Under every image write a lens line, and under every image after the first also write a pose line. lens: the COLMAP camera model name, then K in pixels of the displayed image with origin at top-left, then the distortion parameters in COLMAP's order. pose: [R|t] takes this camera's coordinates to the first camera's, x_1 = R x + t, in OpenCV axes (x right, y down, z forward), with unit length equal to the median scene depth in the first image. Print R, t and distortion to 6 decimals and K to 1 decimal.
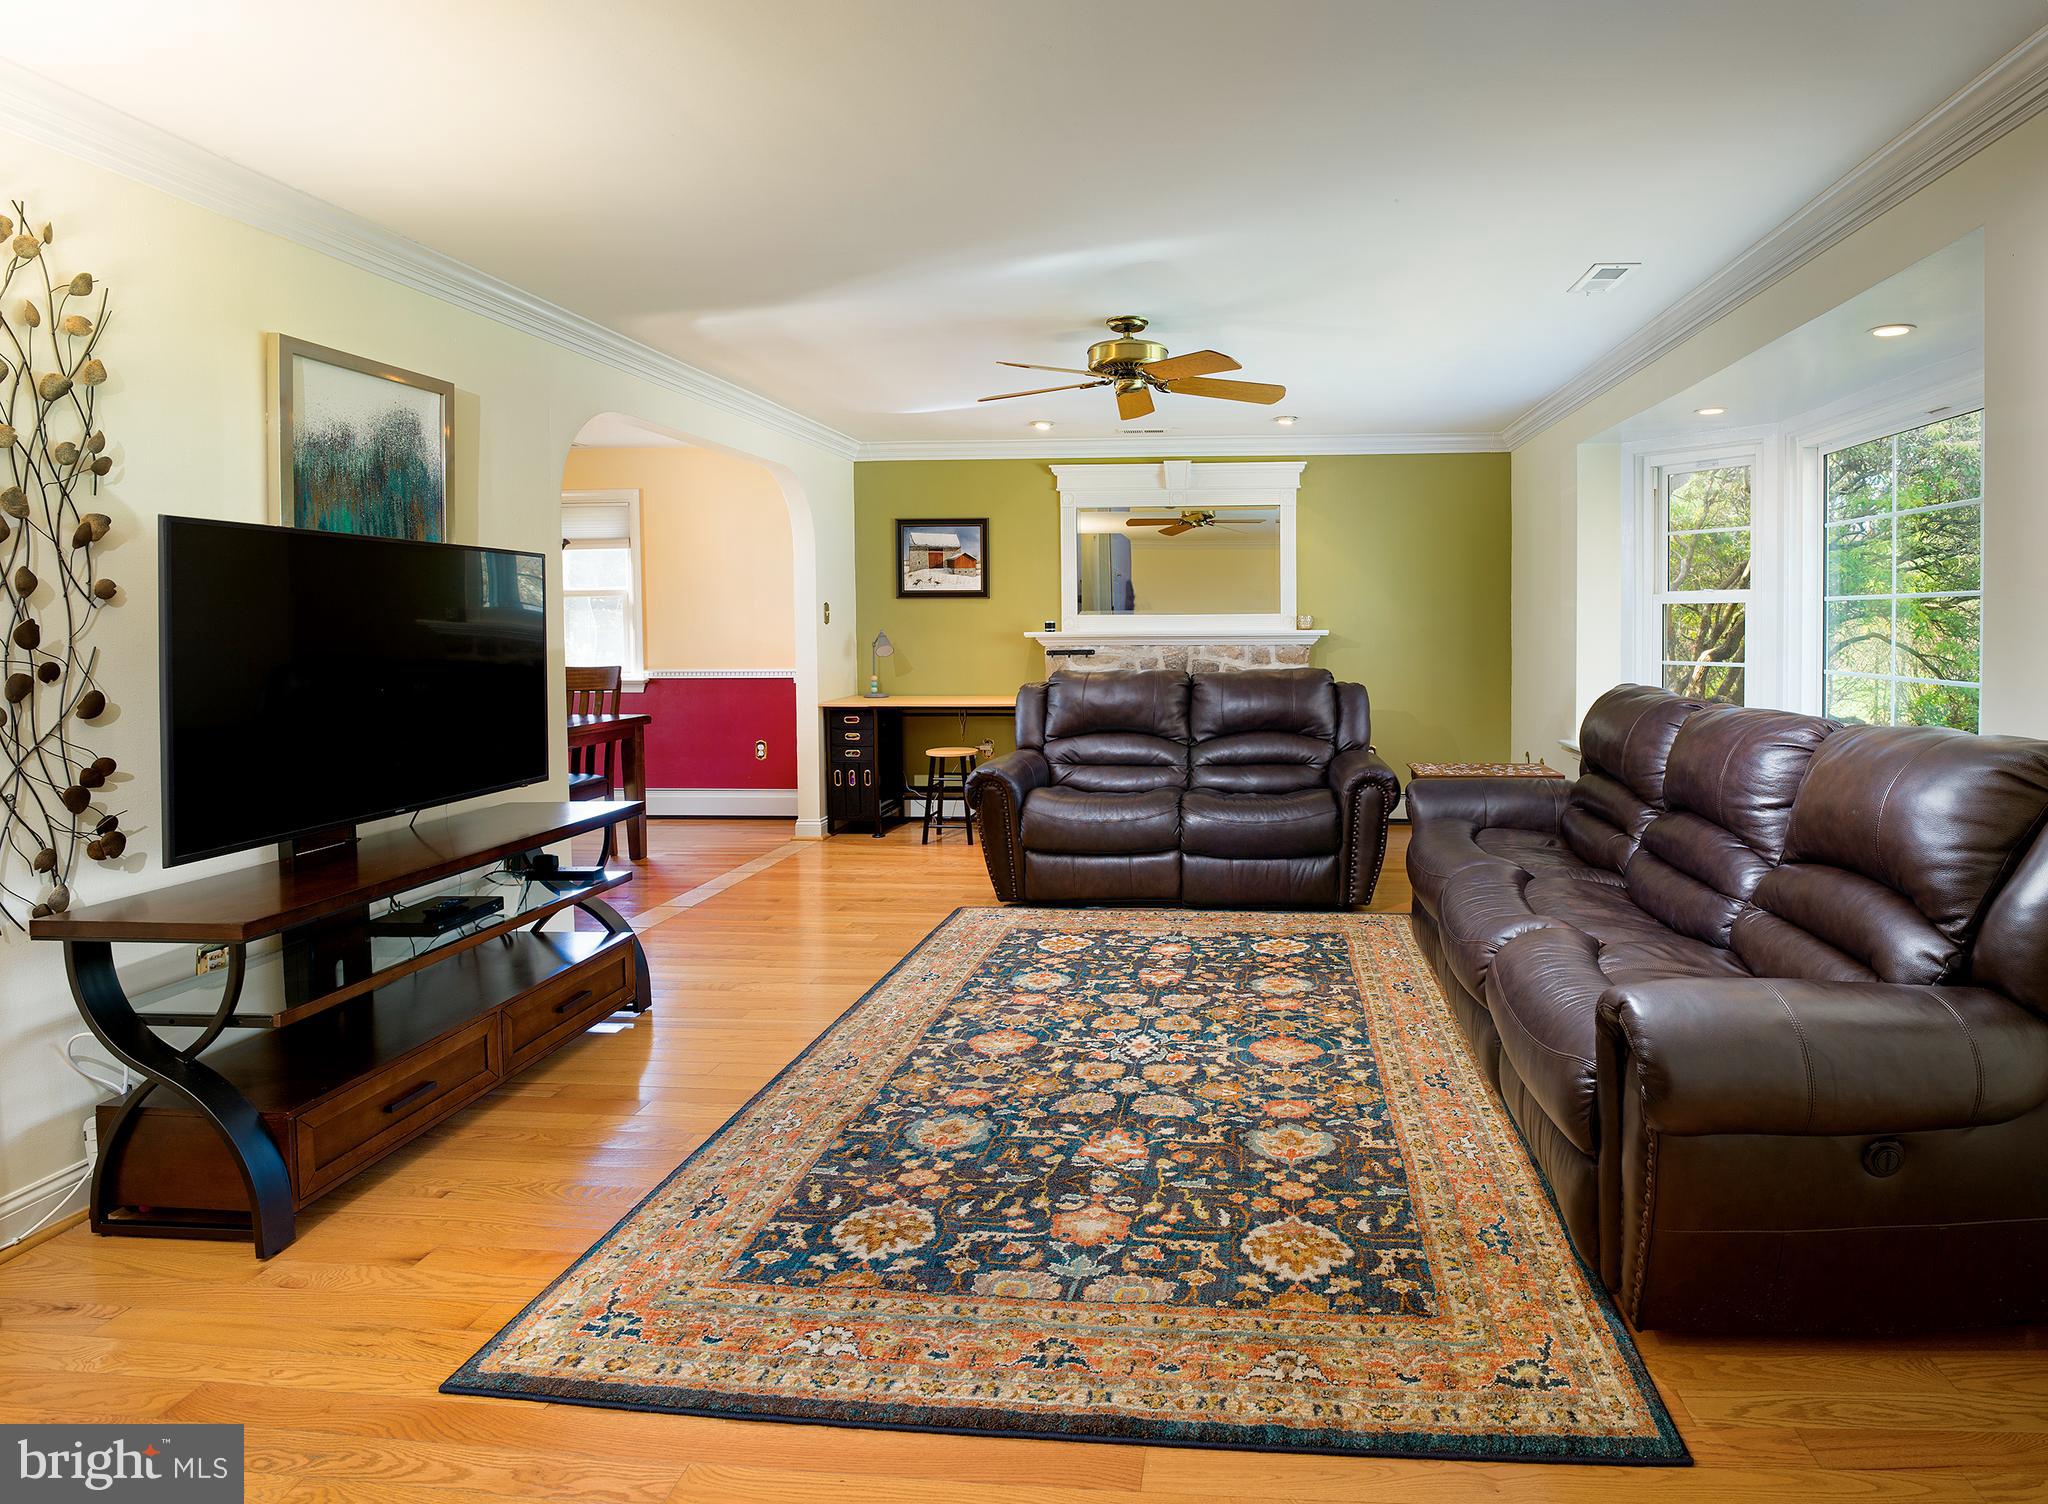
lens RADIAL K [[1059.9, 0, 1165.9], [0, 1059.9, 636.6], [0, 0, 1]] dist [-0.003669, -0.014352]
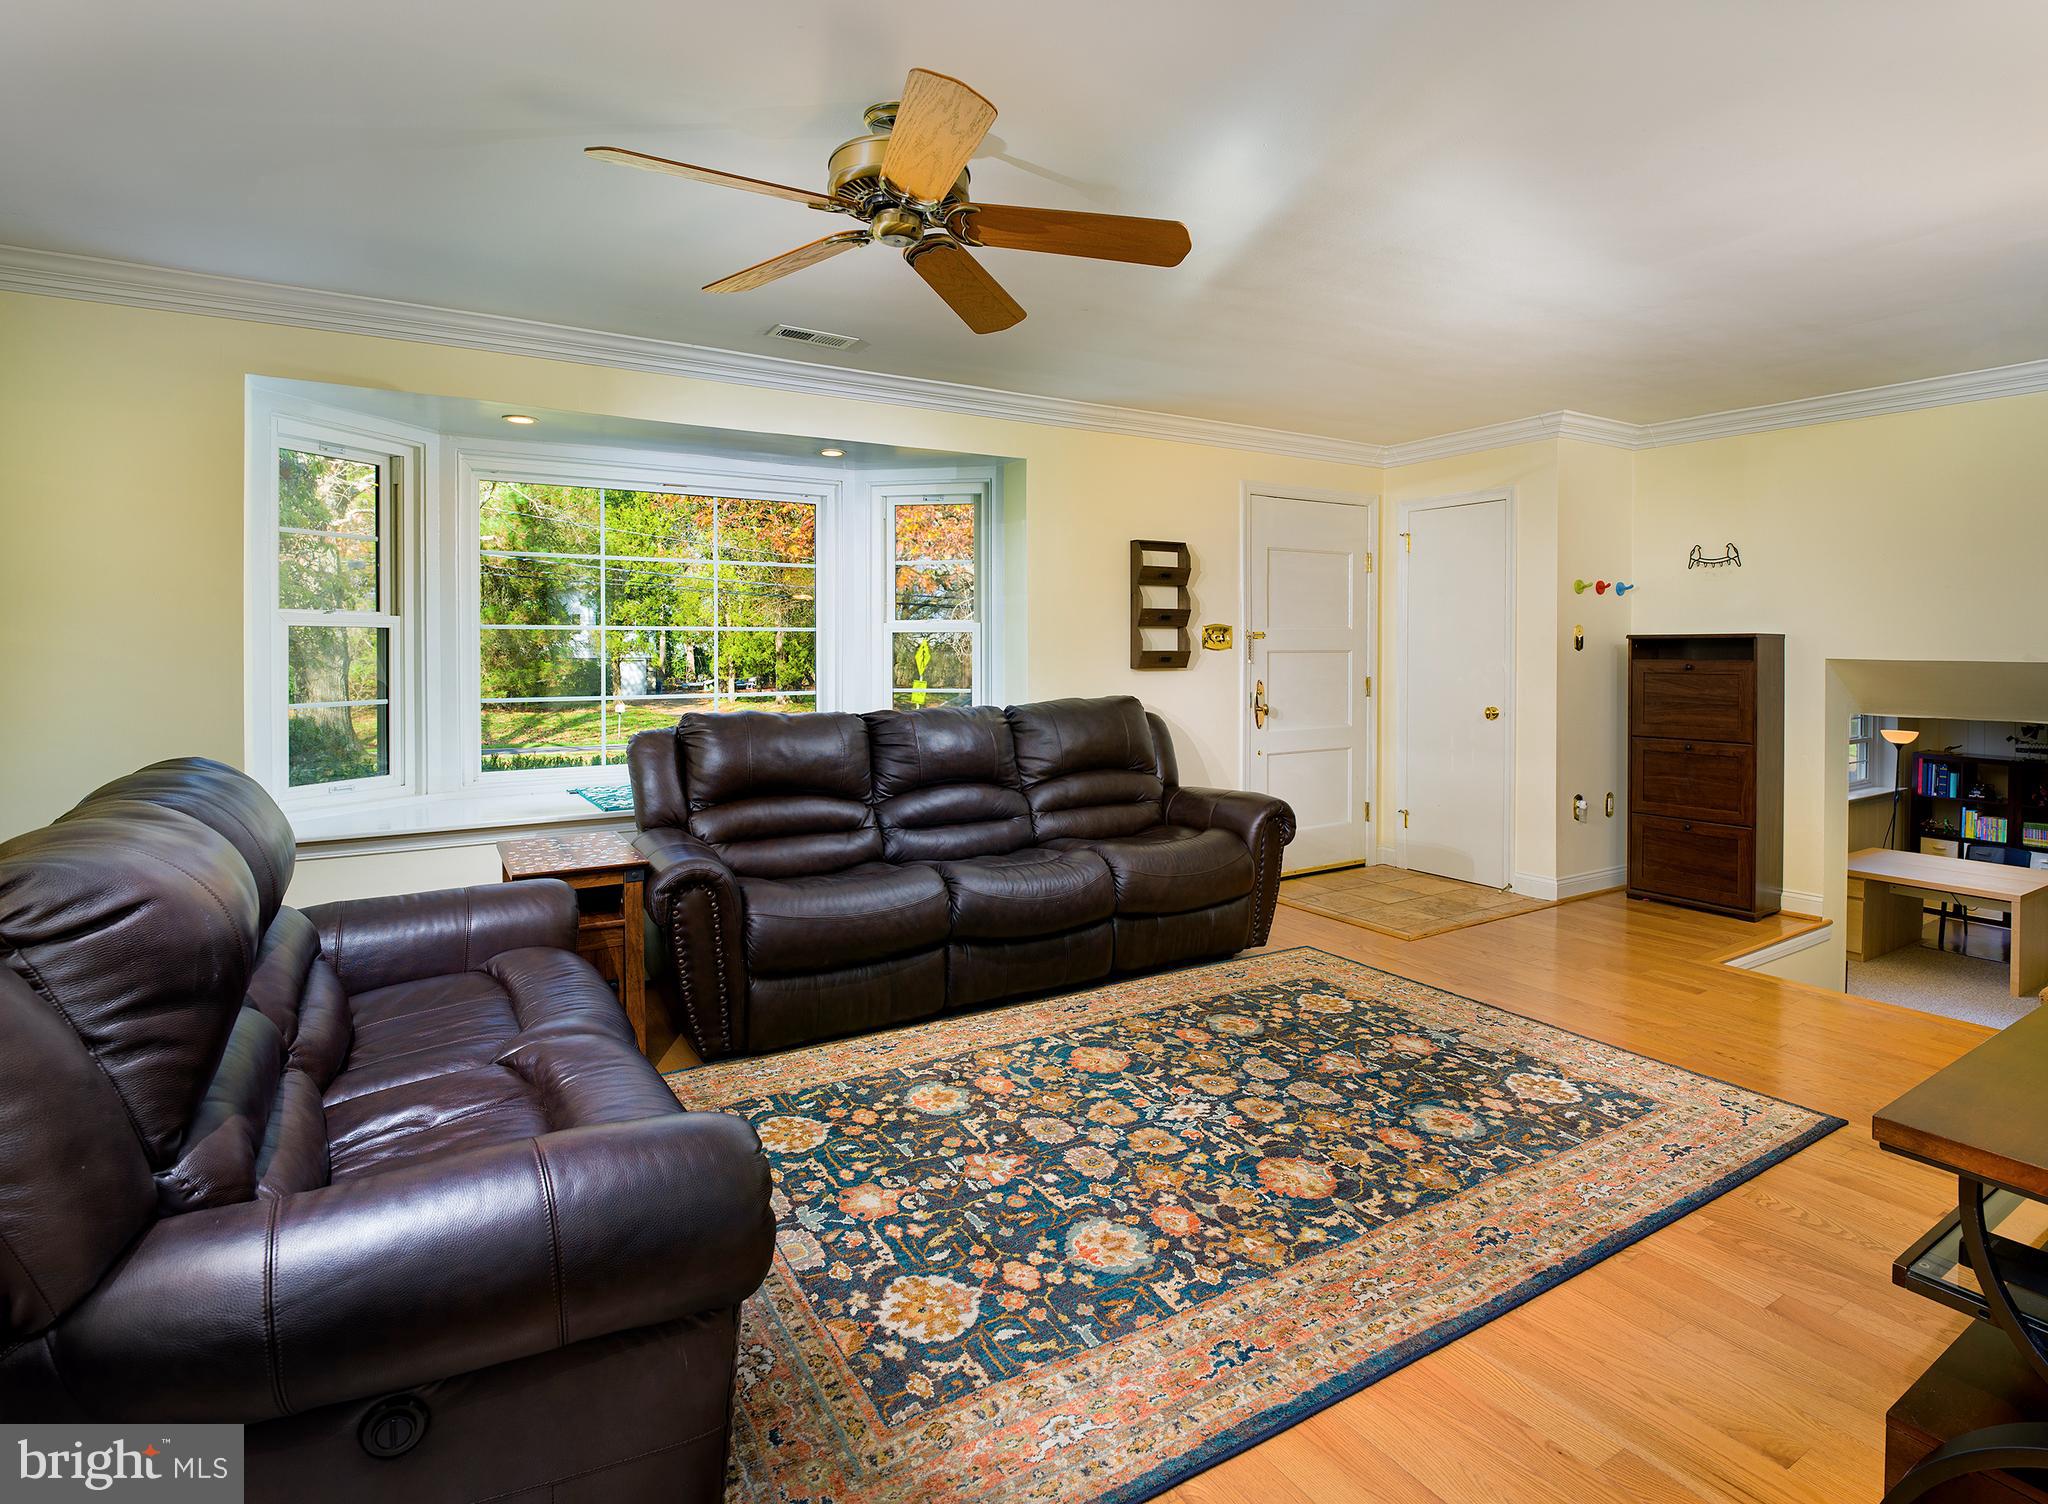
lens RADIAL K [[1059.9, 0, 1031.8], [0, 1059.9, 646.9], [0, 0, 1]] dist [-0.003669, -0.014352]
pose [[-0.595073, -0.000268, 0.803671, -0.670787], [0.005600, 0.999974, 0.004480, -0.026036], [-0.803652, 0.007166, -0.595056, 1.609532]]
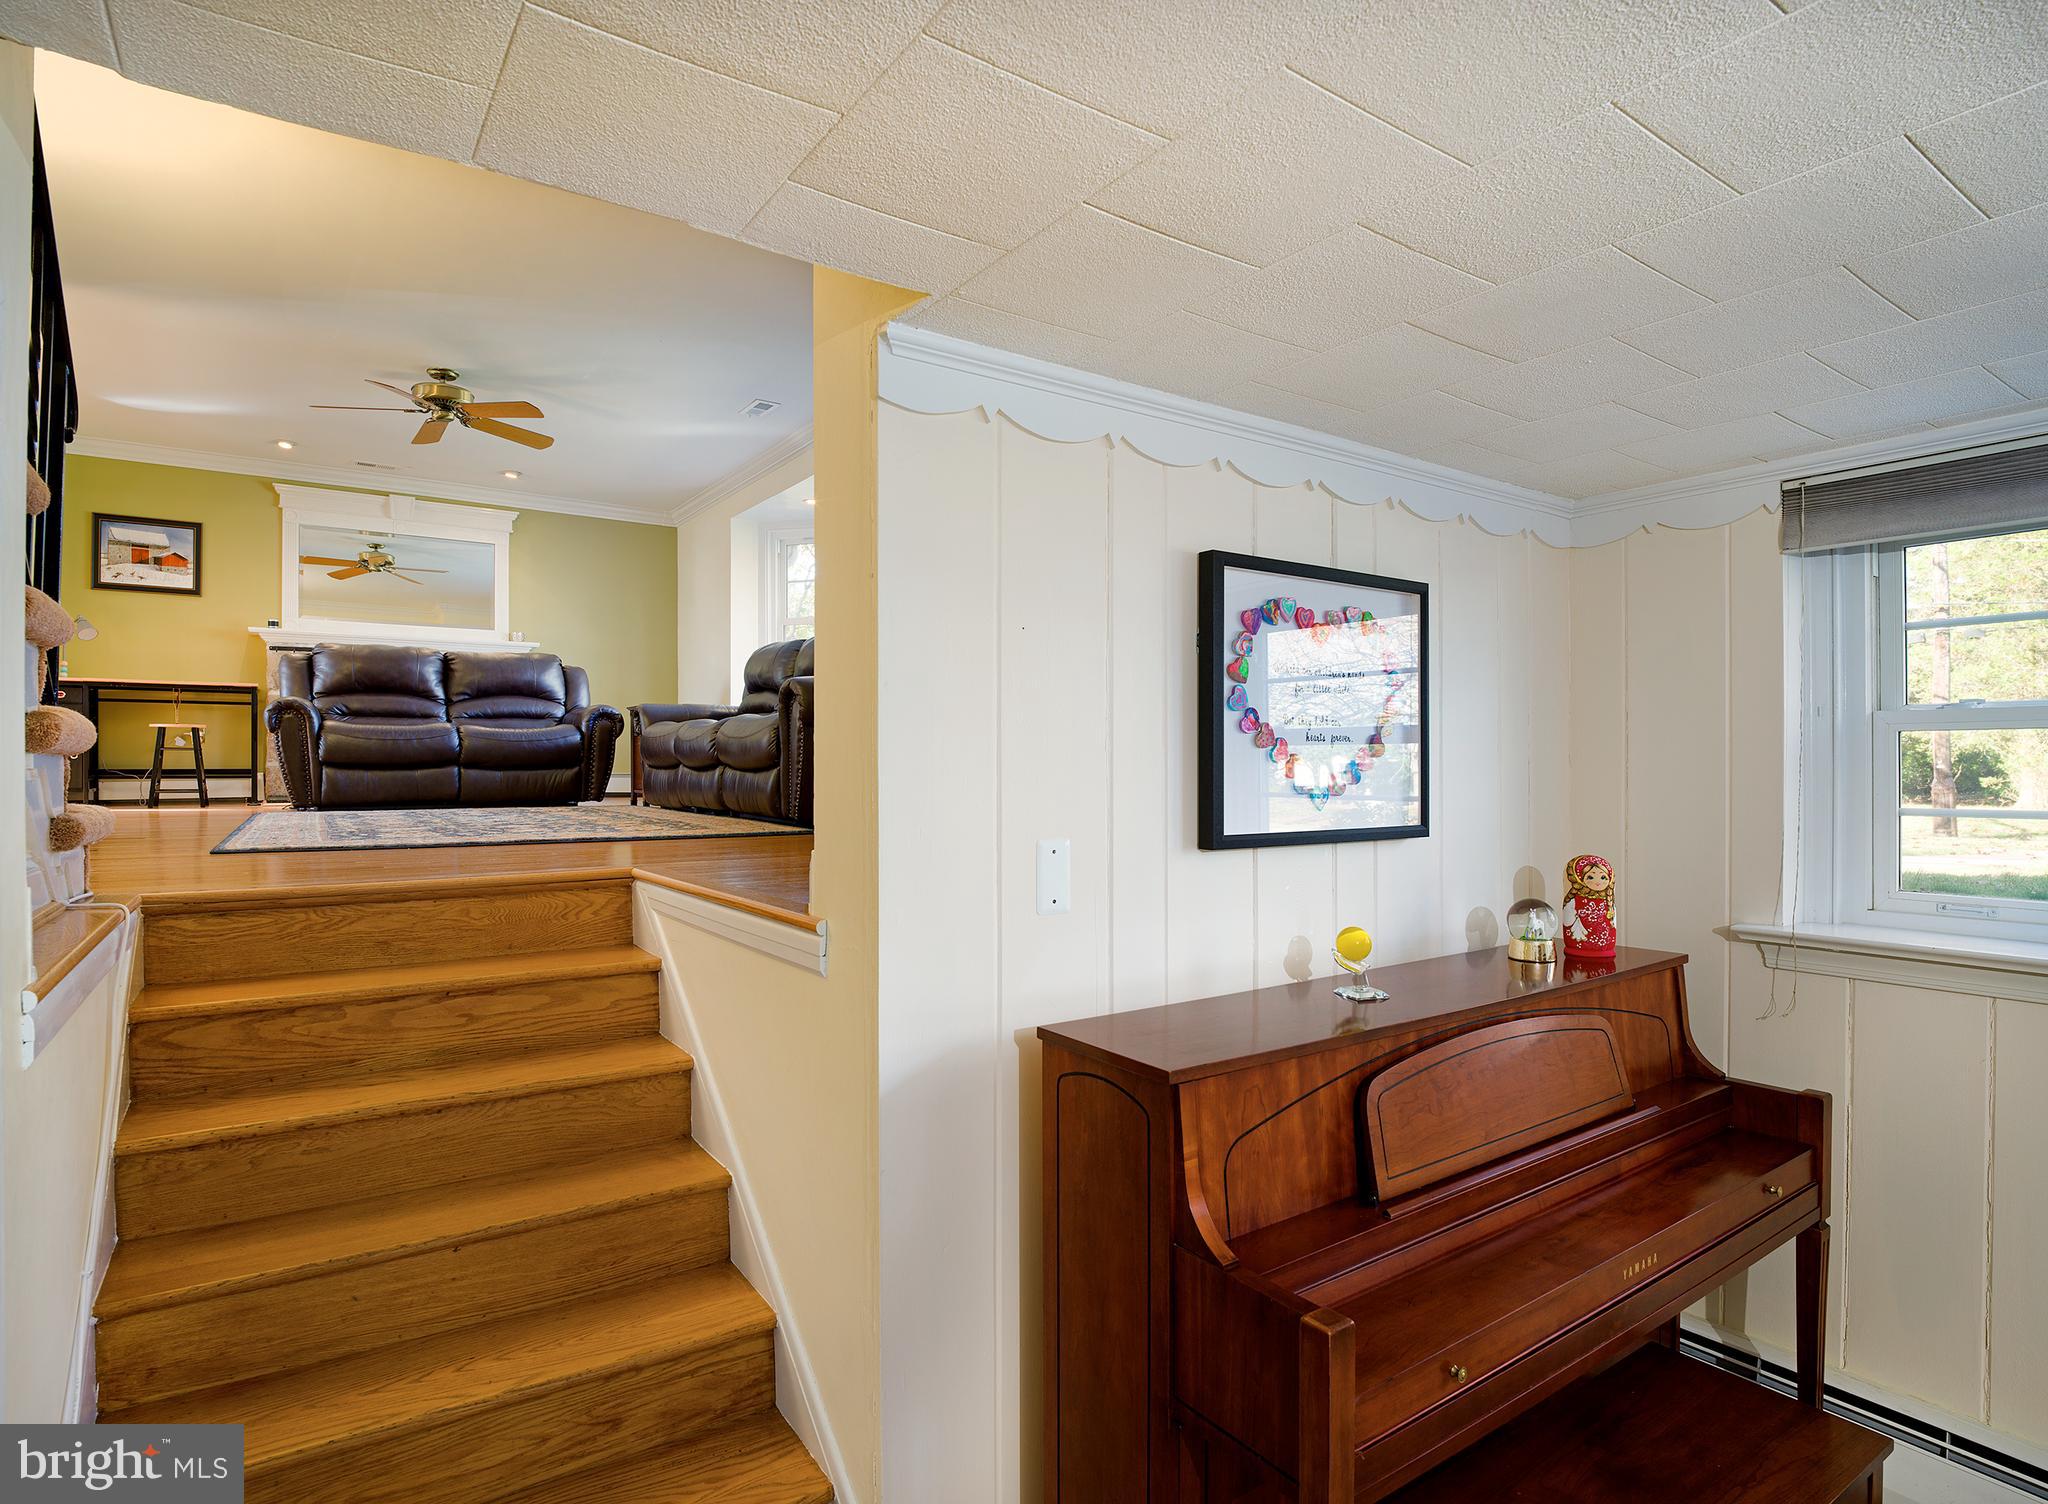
lens RADIAL K [[1059.9, 0, 1004.8], [0, 1059.9, 756.6], [0, 0, 1]] dist [-0.003669, -0.014352]
pose [[0.782590, 0.009246, 0.622469, -0.403893], [0.003362, 0.999812, -0.019077, 0.311736], [-0.622529, 0.017022, 0.782412, -0.710183]]
